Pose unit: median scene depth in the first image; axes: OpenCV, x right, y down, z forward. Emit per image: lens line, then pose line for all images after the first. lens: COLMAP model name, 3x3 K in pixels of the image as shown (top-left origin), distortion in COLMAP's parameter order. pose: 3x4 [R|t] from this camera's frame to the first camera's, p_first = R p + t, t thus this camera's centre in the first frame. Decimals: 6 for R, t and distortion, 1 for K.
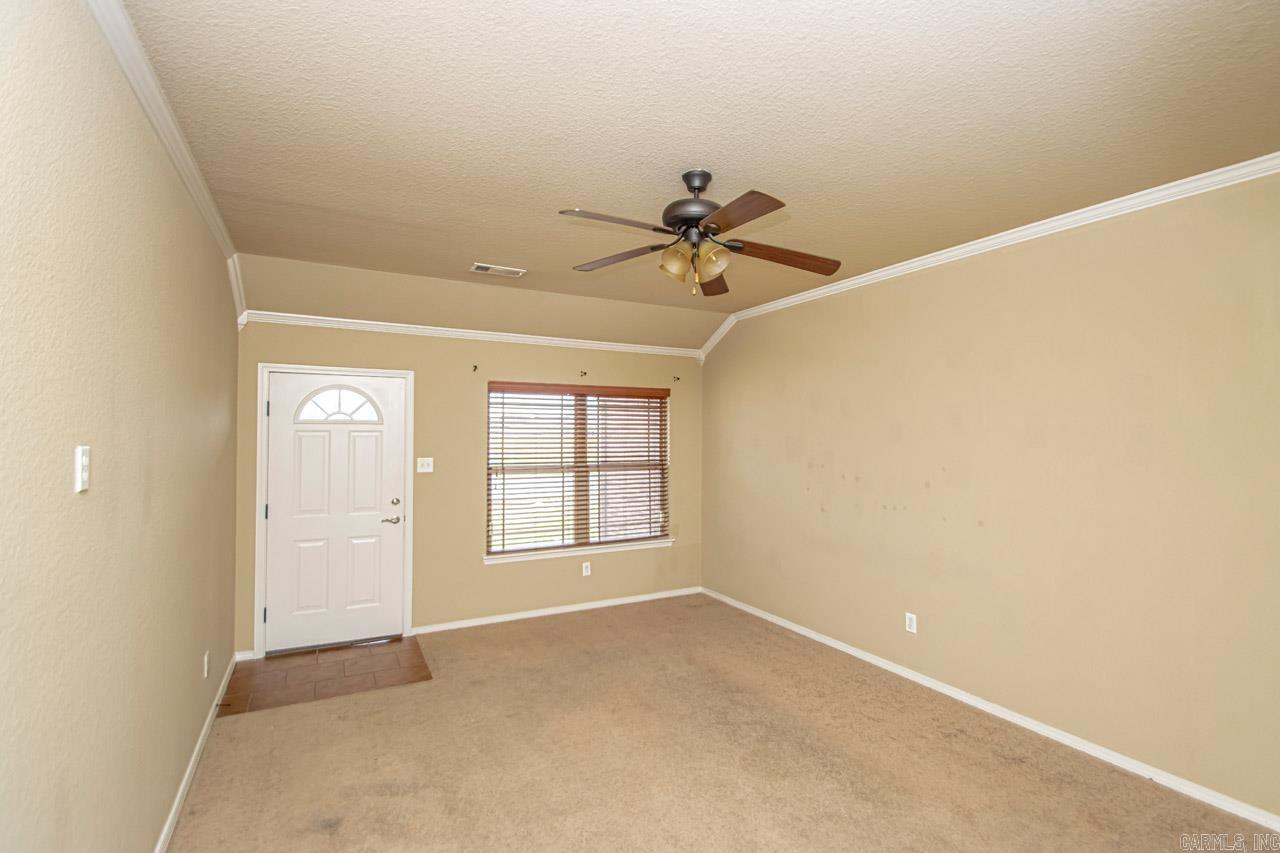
lens RADIAL K [[591.1, 0, 652.7], [0, 591.1, 424.0], [0, 0, 1]] dist [0.006638, -0.015579]
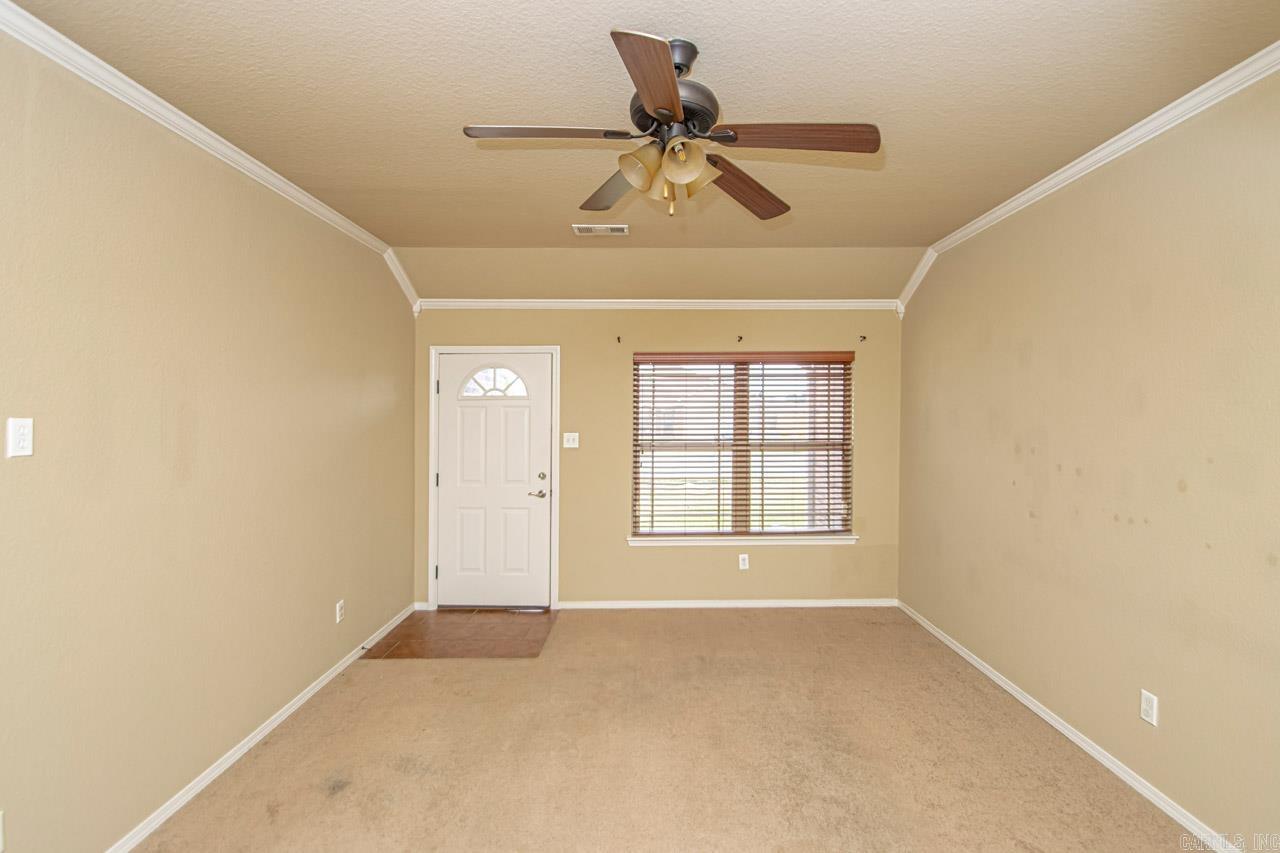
lens RADIAL K [[607.6, 0, 648.6], [0, 607.6, 416.0], [0, 0, 1]] dist [0.001805, -0.014534]
pose [[0.883613, -0.002520, -0.468211, 0.197993], [0.014673, 0.999643, 0.022309, 0.007653], [0.467988, -0.026583, 0.883335, 0.154097]]
